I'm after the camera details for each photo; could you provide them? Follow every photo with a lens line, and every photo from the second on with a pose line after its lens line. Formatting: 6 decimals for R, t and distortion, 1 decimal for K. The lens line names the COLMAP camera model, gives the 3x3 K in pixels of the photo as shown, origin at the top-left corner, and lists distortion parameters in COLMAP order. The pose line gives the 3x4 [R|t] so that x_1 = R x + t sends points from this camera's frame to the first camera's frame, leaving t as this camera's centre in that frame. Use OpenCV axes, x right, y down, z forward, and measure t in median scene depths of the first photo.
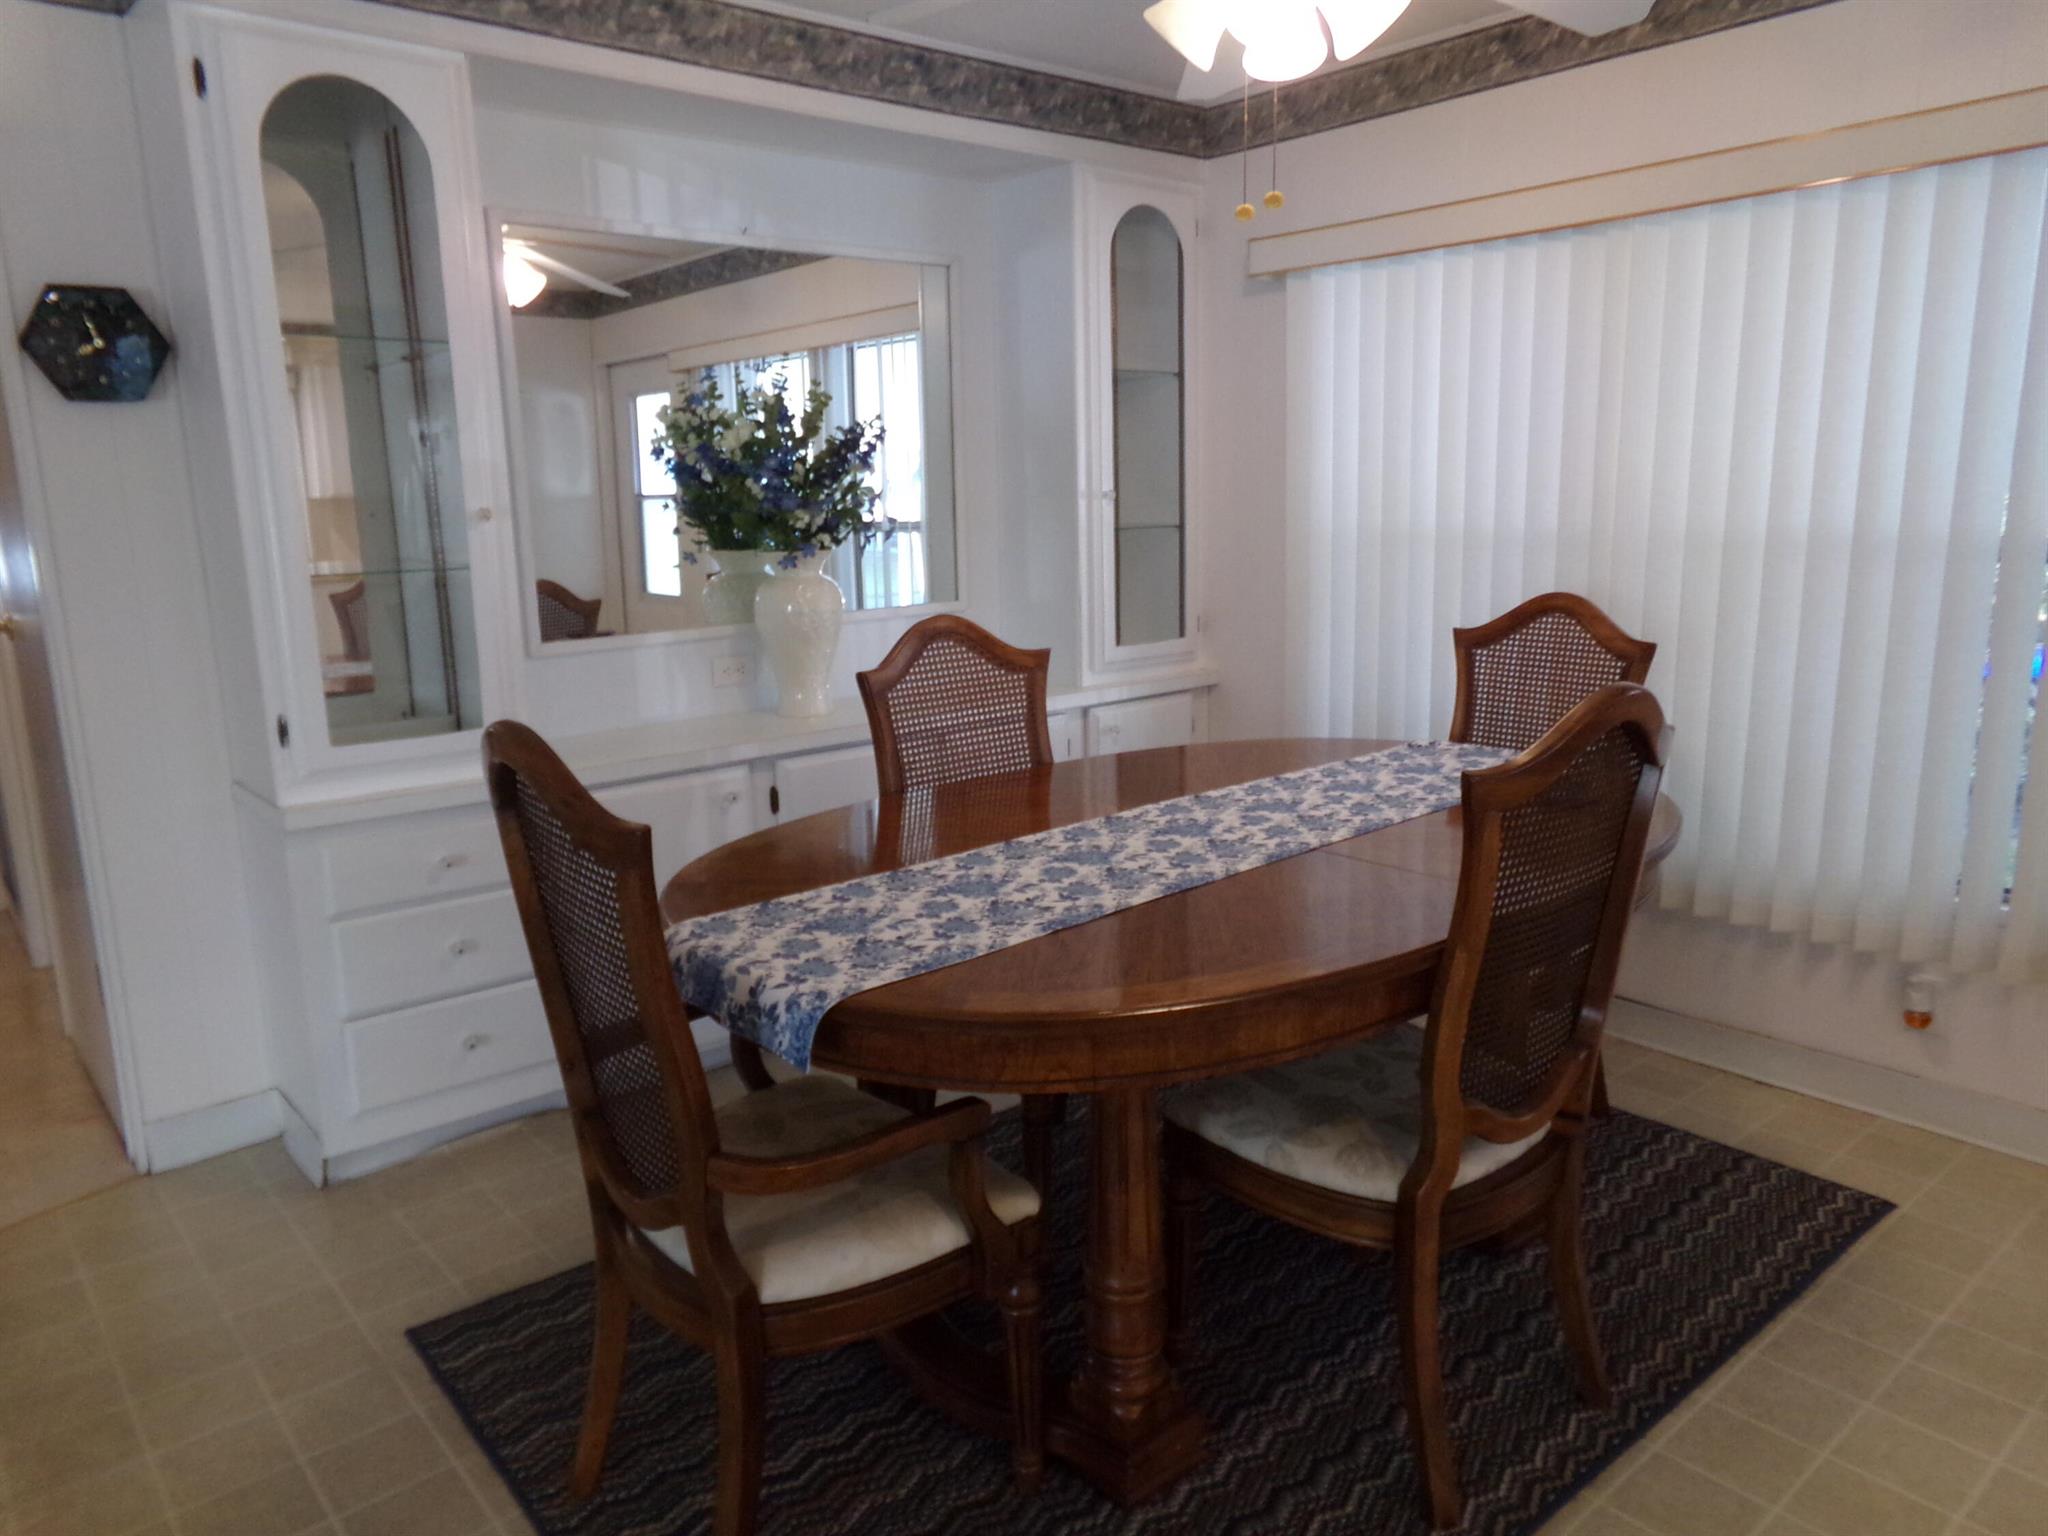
lens RADIAL K [[1399.3, 0, 1021.6], [0, 1399.3, 770.5], [0, 0, 1]] dist [-0.115275, 0.187013]
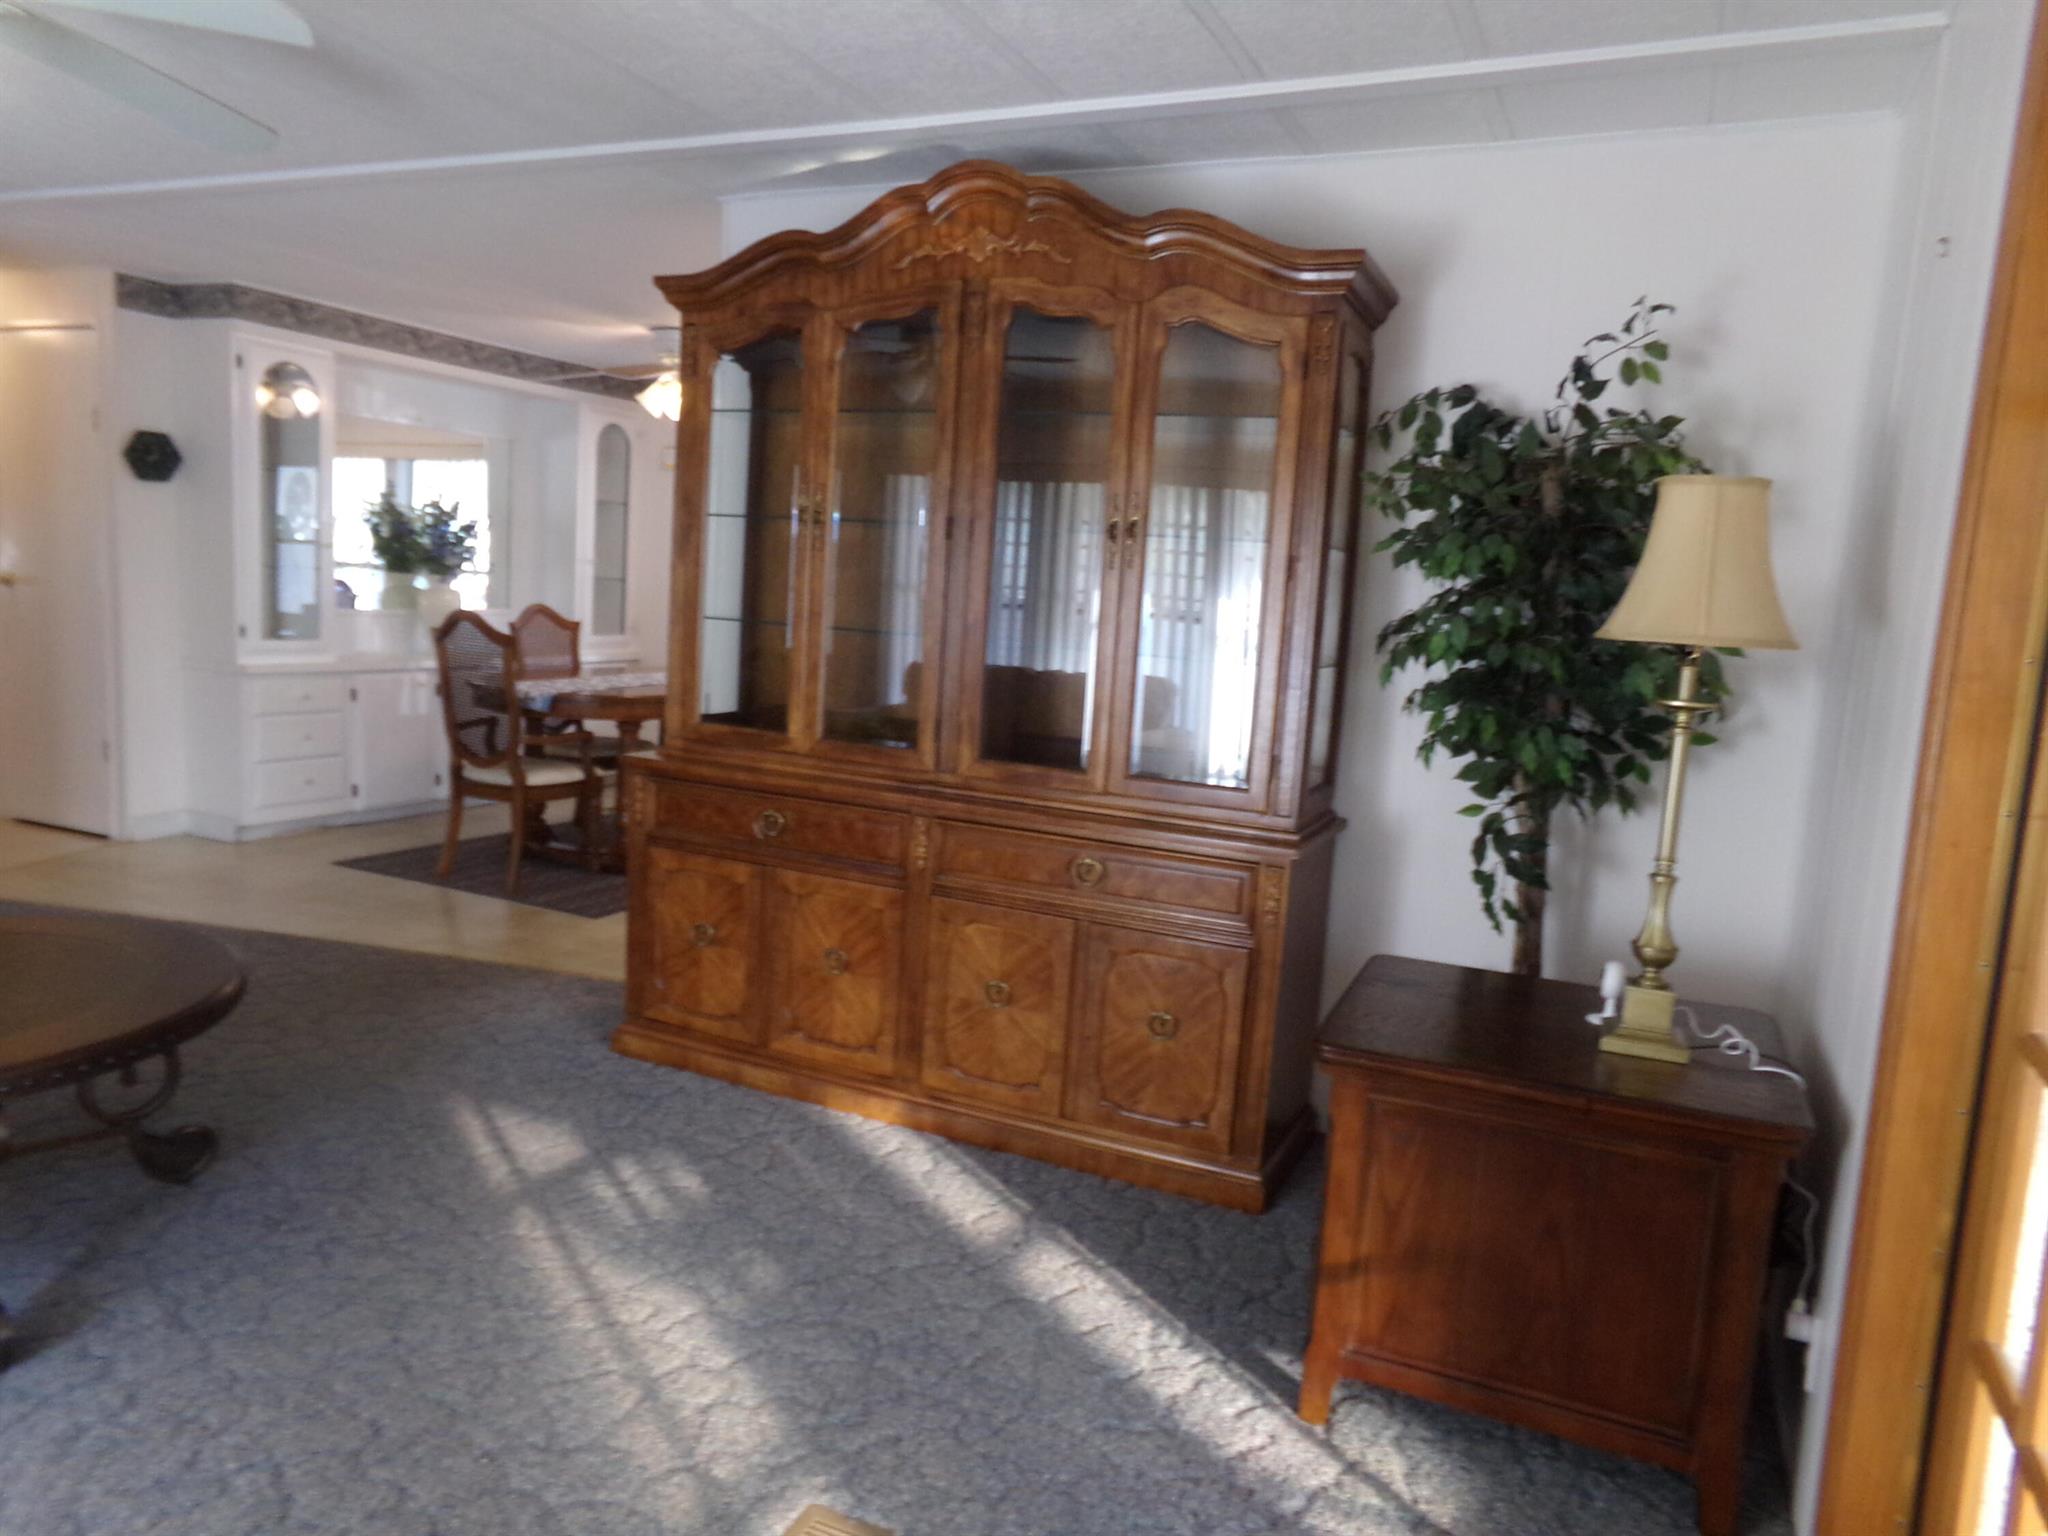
lens RADIAL K [[1399.3, 0, 1021.6], [0, 1399.3, 770.5], [0, 0, 1]] dist [-0.115275, 0.187013]
pose [[0.901017, 0.018775, 0.433377, -0.282004], [0.006740, 0.998336, -0.057264, 0.271305], [-0.433731, 0.054517, 0.899392, -1.277042]]
